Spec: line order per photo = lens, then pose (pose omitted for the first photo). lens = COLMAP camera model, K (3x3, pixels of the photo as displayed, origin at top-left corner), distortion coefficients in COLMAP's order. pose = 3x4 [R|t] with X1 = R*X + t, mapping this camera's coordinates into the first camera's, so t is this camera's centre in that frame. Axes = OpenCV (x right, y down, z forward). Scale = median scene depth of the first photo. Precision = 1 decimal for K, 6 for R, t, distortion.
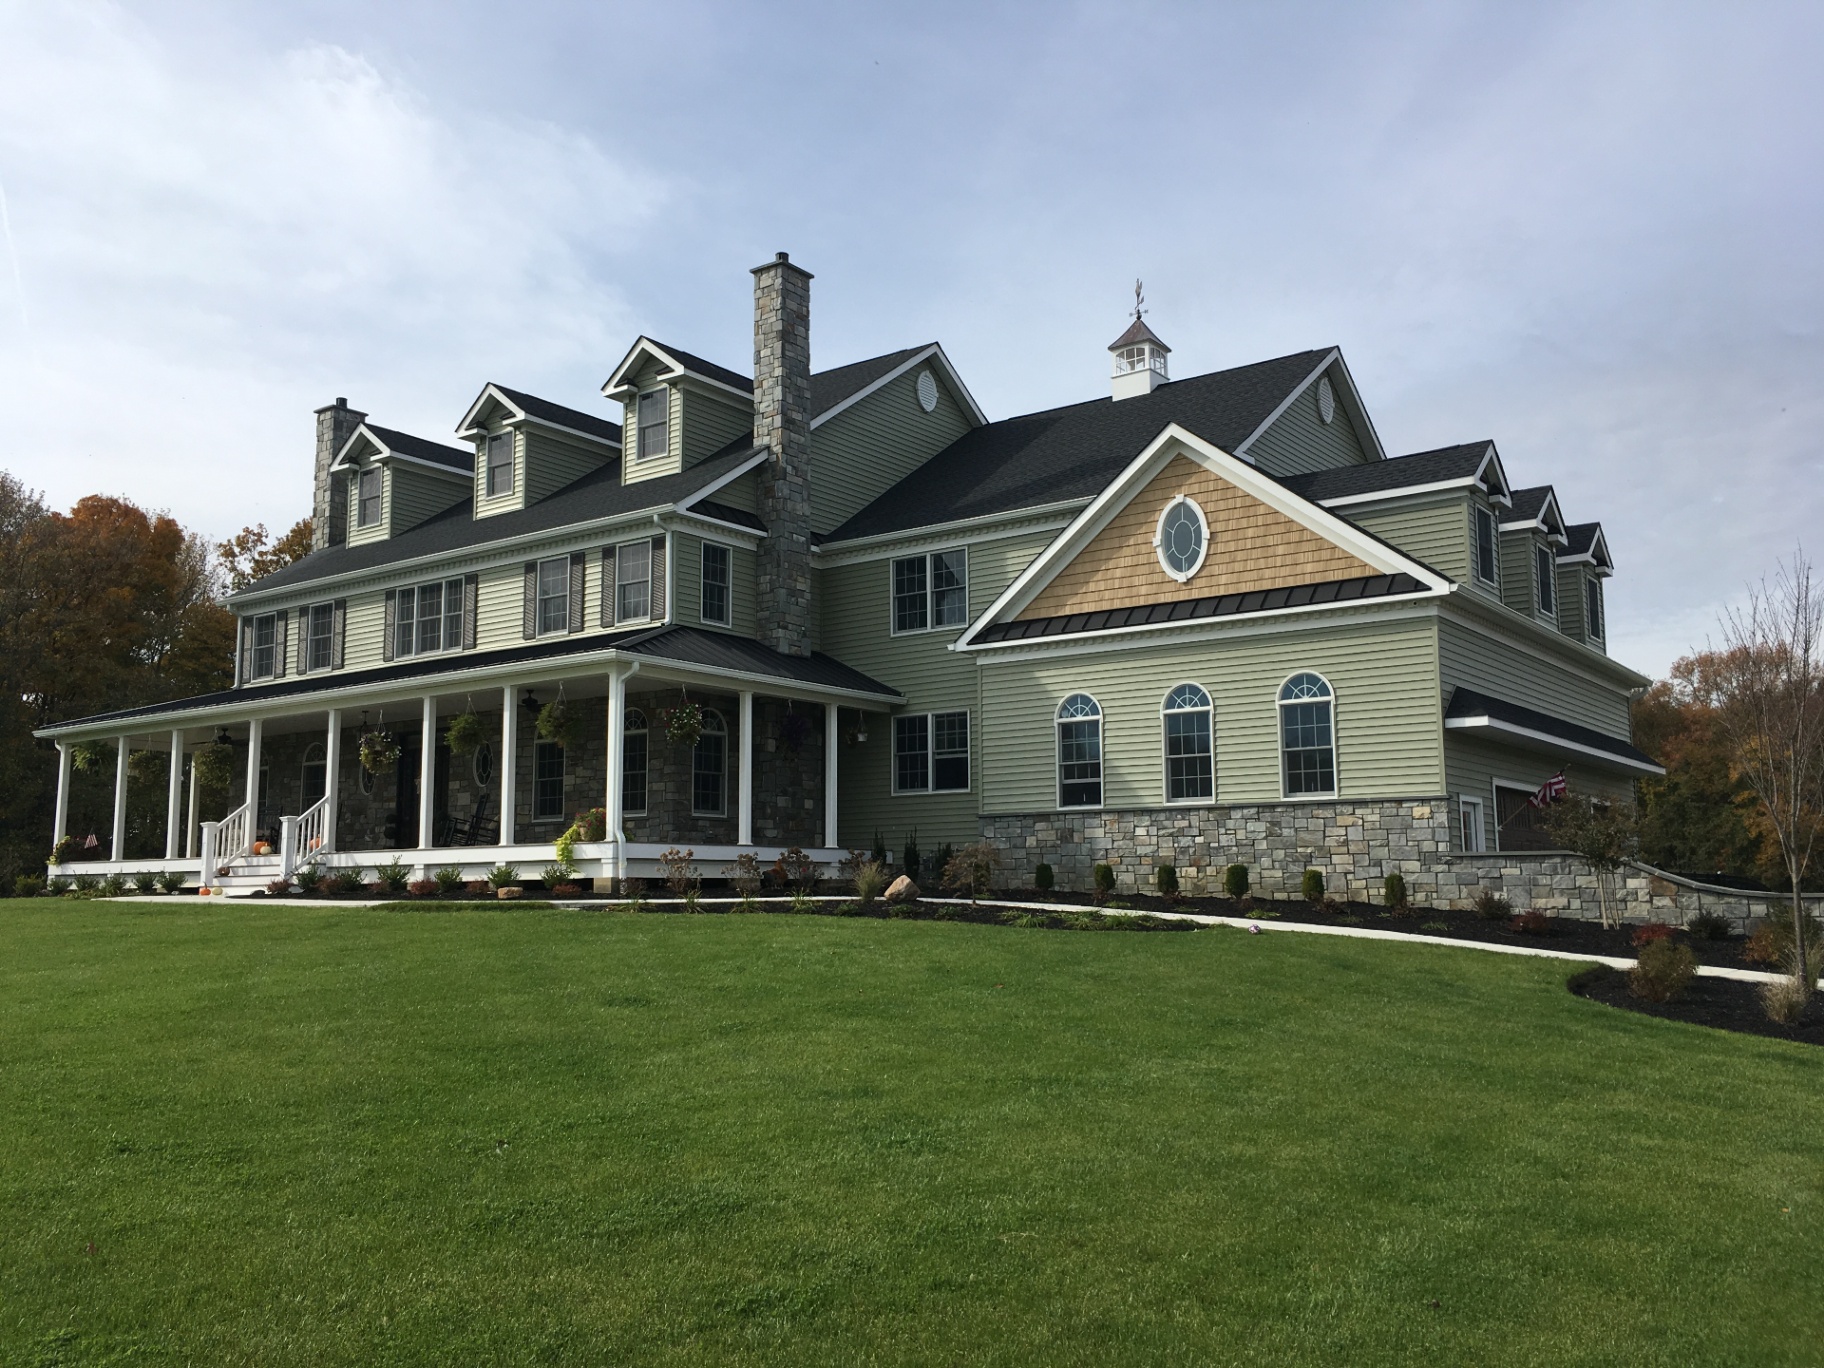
lens RADIAL K [[1552.0, 0, 912.0], [0, 1552.0, 684.0], [0, 0, 1]] dist [0.083871, -0.115452]
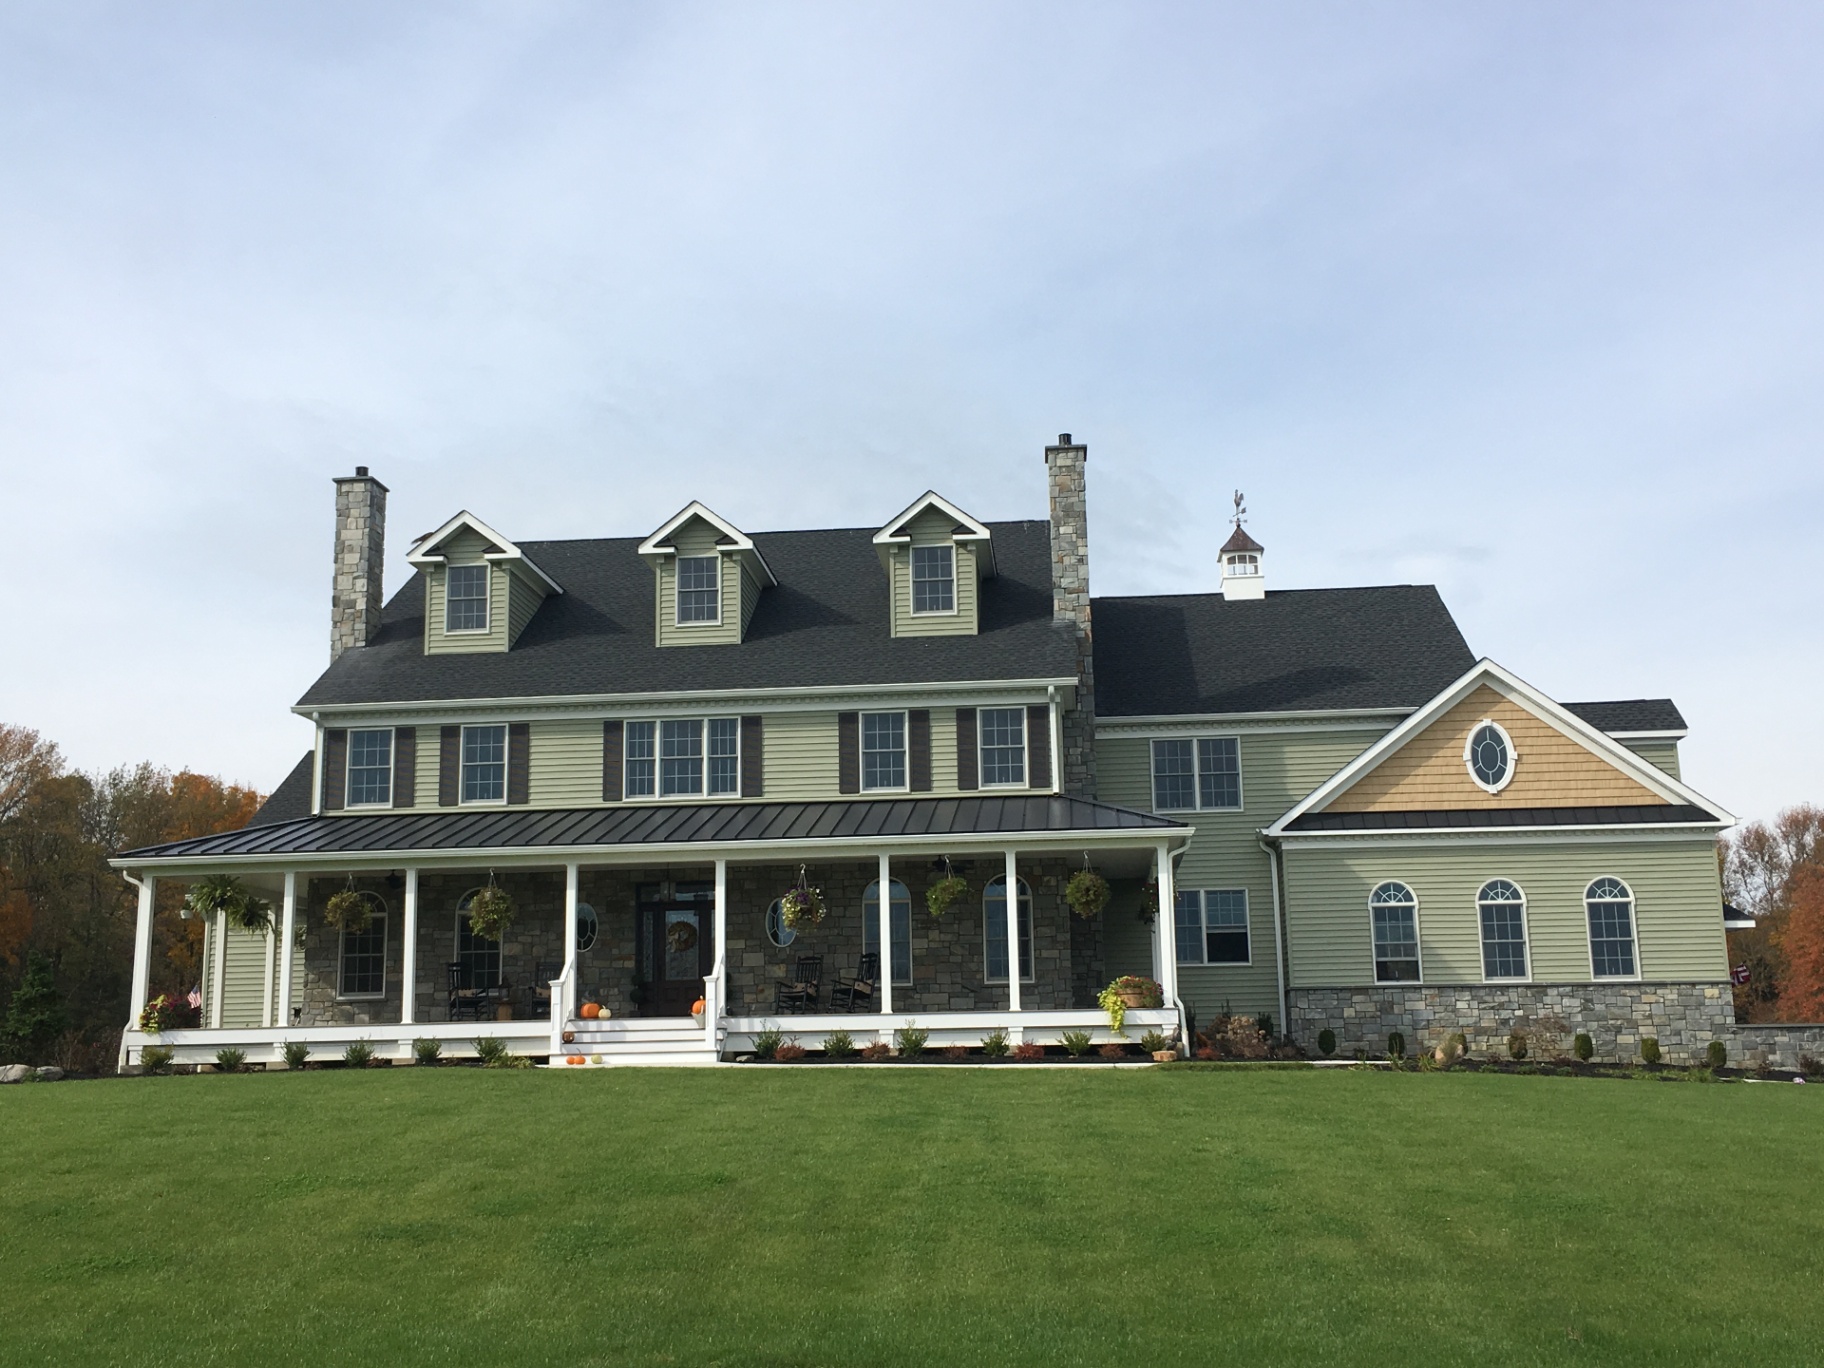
lens RADIAL K [[1928.6, 0, 912.0], [0, 1928.6, 684.0], [0, 0, 1]] dist [0.046131, 0.009894]
pose [[0.852996, 0.095085, 0.513183, -0.953304], [-0.058957, 0.994525, -0.086274, 0.005180], [-0.518577, 0.043336, 0.853932, -0.035226]]
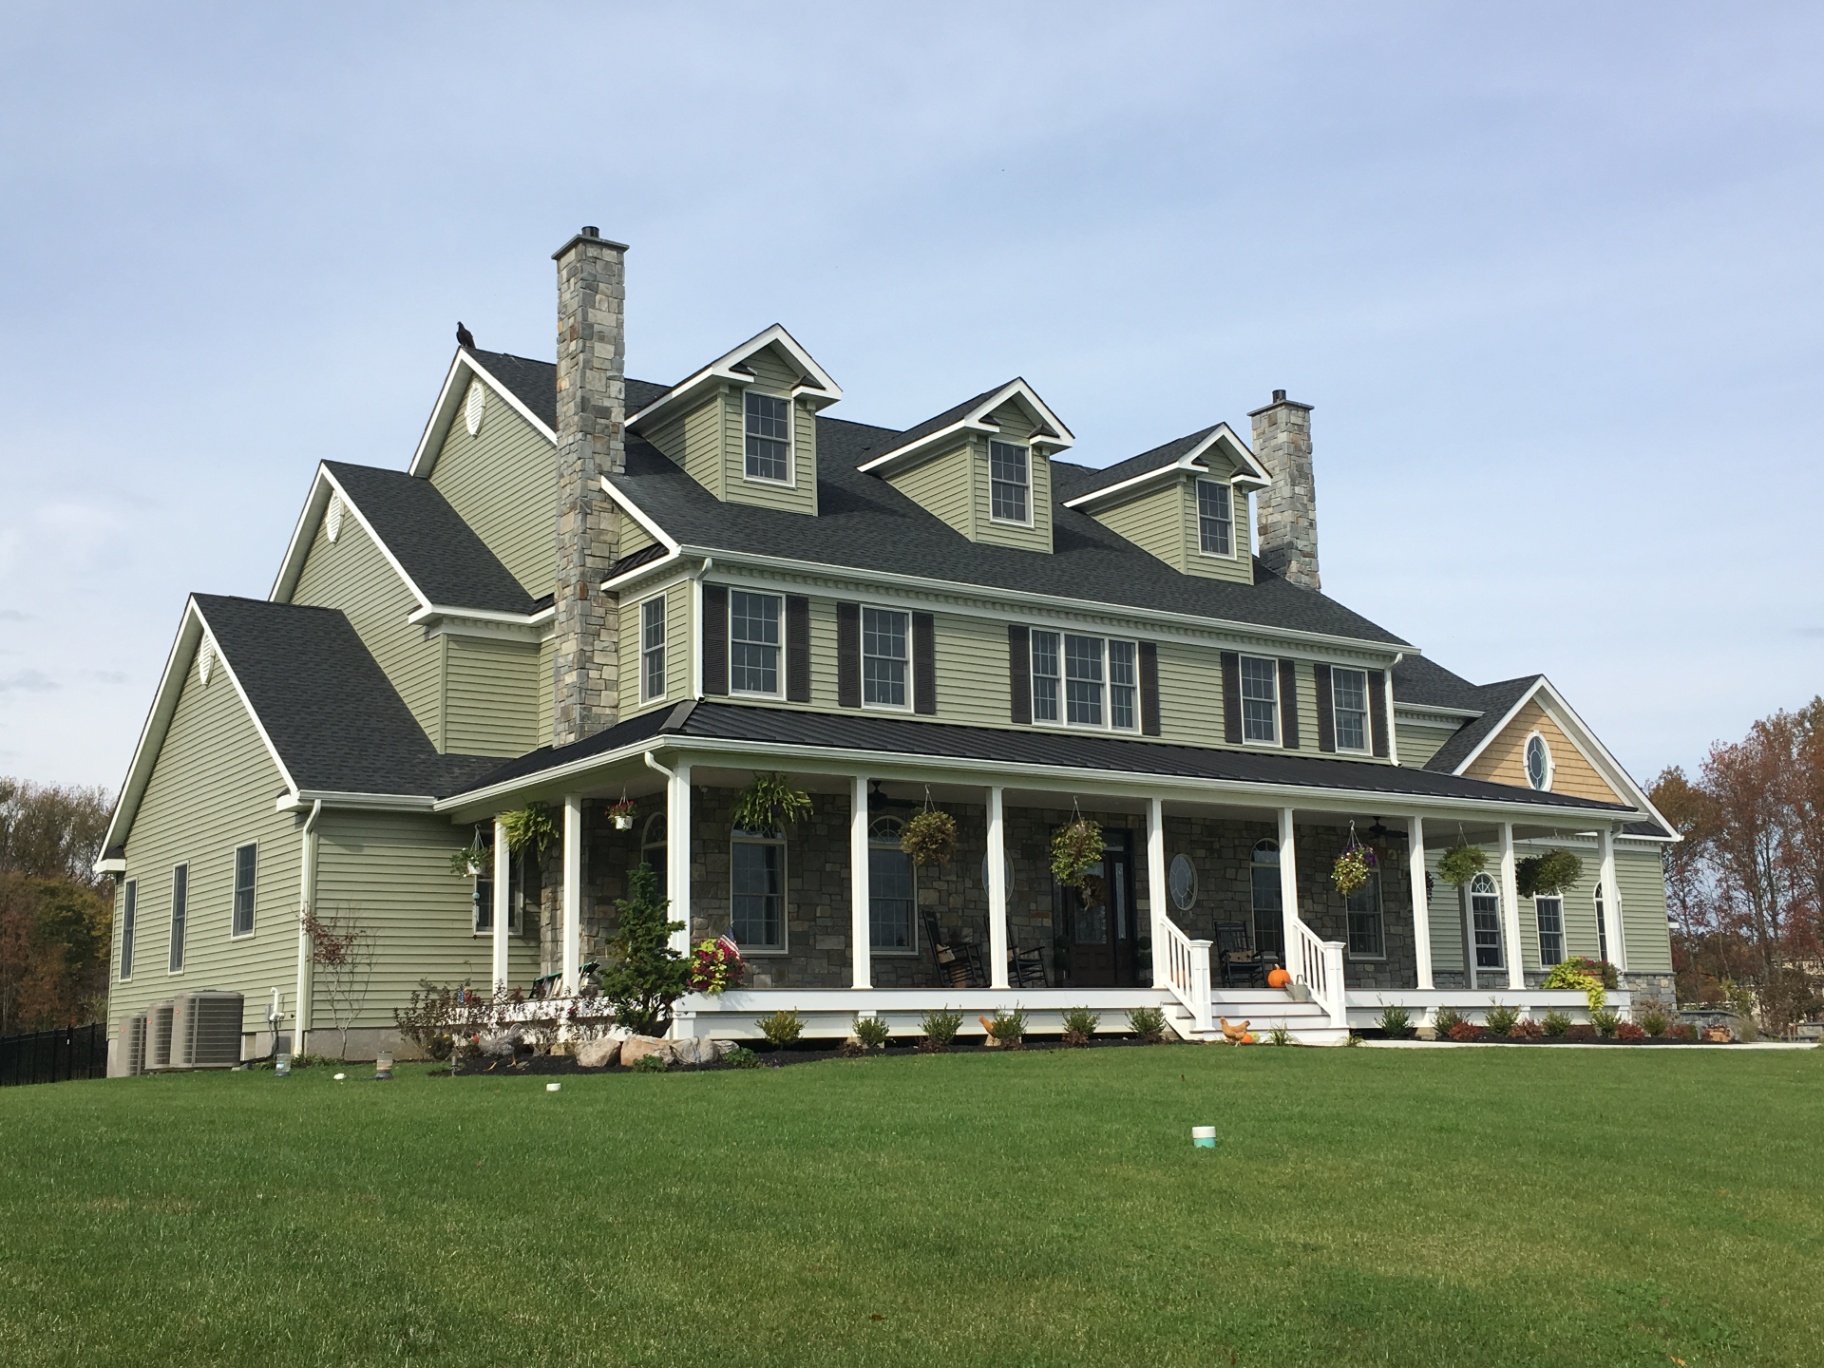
lens RADIAL K [[1928.6, 0, 912.0], [0, 1928.6, 684.0], [0, 0, 1]] dist [0.046131, 0.009894]
pose [[0.322872, 0.170000, 0.931050, -1.496518], [-0.110742, 0.983765, -0.141222, 0.125952], [-0.939941, -0.057510, 0.336456, 0.937714]]
